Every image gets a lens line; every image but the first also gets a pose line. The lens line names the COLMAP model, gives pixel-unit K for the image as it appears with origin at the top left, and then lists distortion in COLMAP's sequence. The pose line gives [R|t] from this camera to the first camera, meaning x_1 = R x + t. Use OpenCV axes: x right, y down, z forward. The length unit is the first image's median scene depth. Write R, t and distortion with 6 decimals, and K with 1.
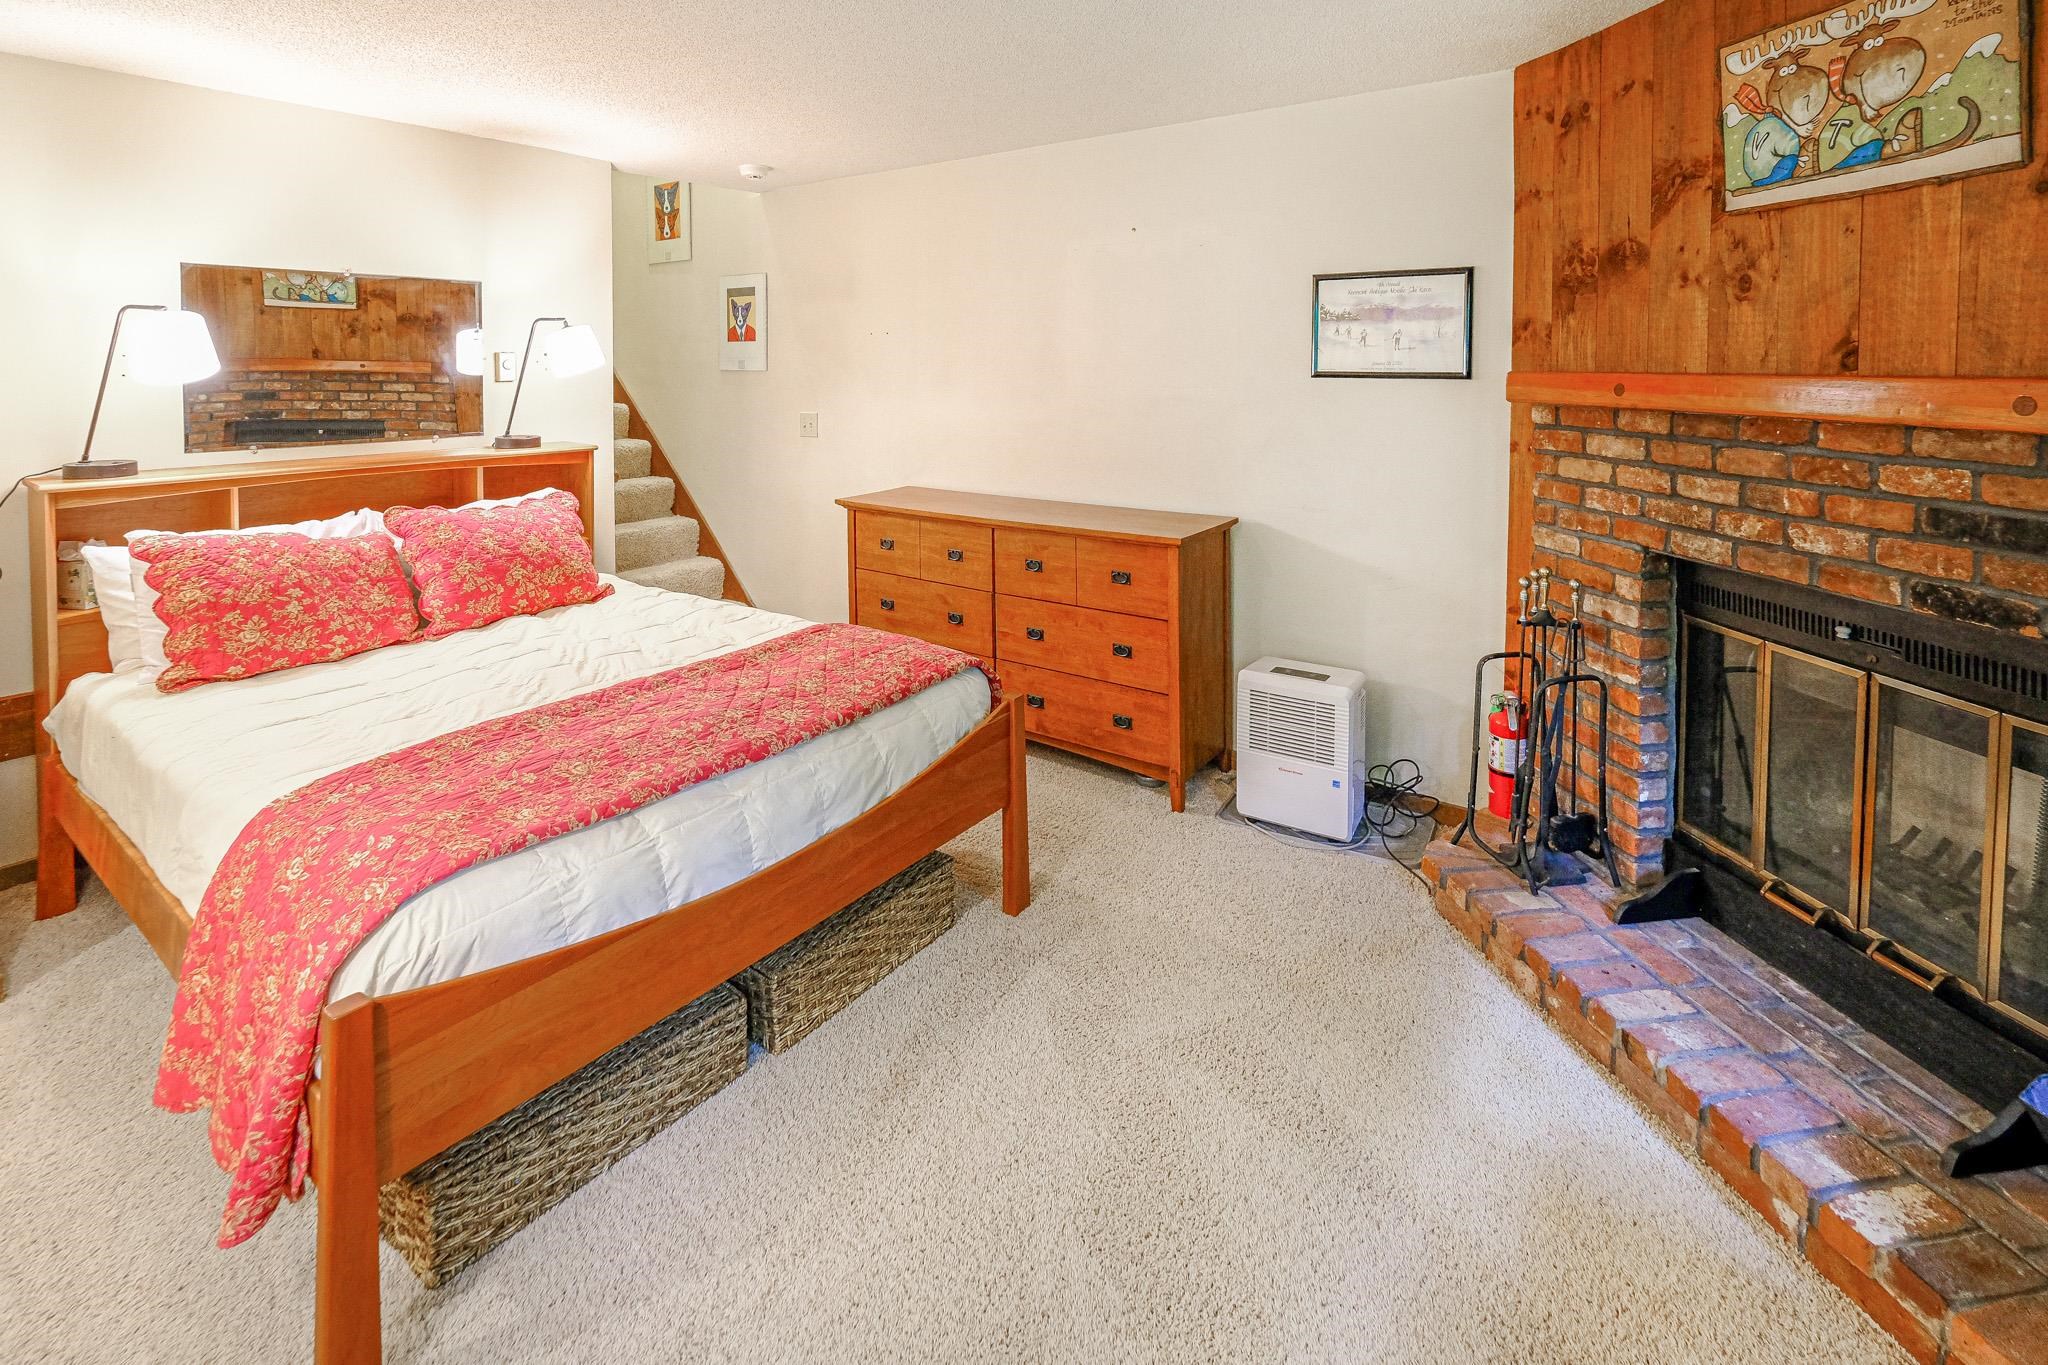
lens RADIAL K [[918.1, 0, 1026.0], [0, 918.1, 658.8], [0, 0, 1]] dist [0.001138, -0.000523]
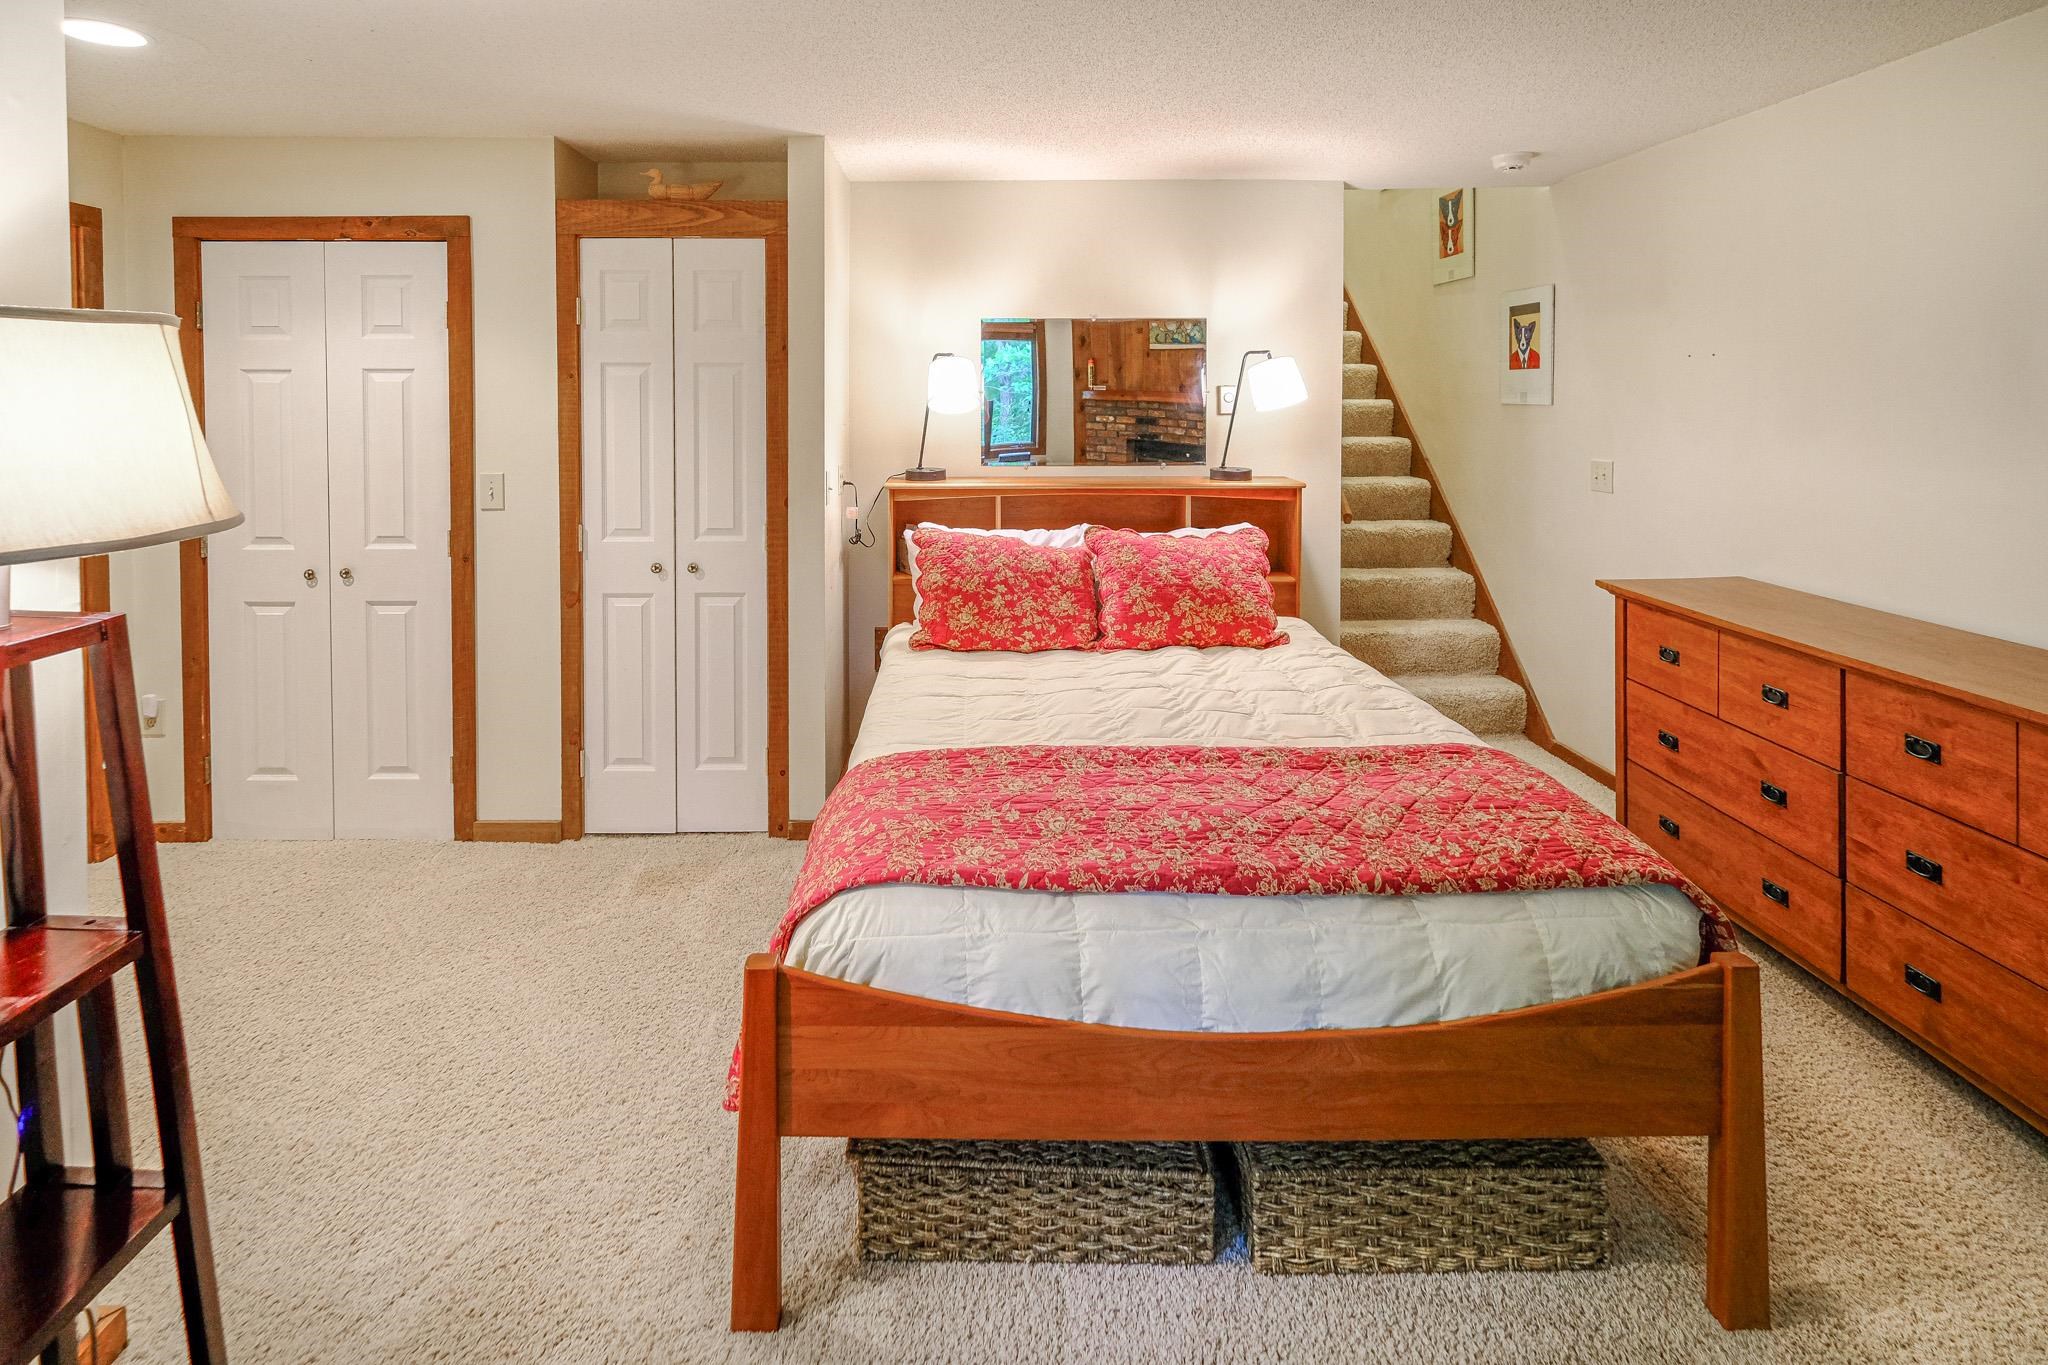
lens RADIAL K [[981.8, 0, 1018.3], [0, 981.8, 576.4], [0, 0, 1]] dist [0.011420, -0.013591]
pose [[0.589744, 0.151361, -0.793279, 0.216541], [-0.246738, 0.969081, 0.001474, -0.103778], [0.768975, 0.194863, 0.608856, 0.287130]]
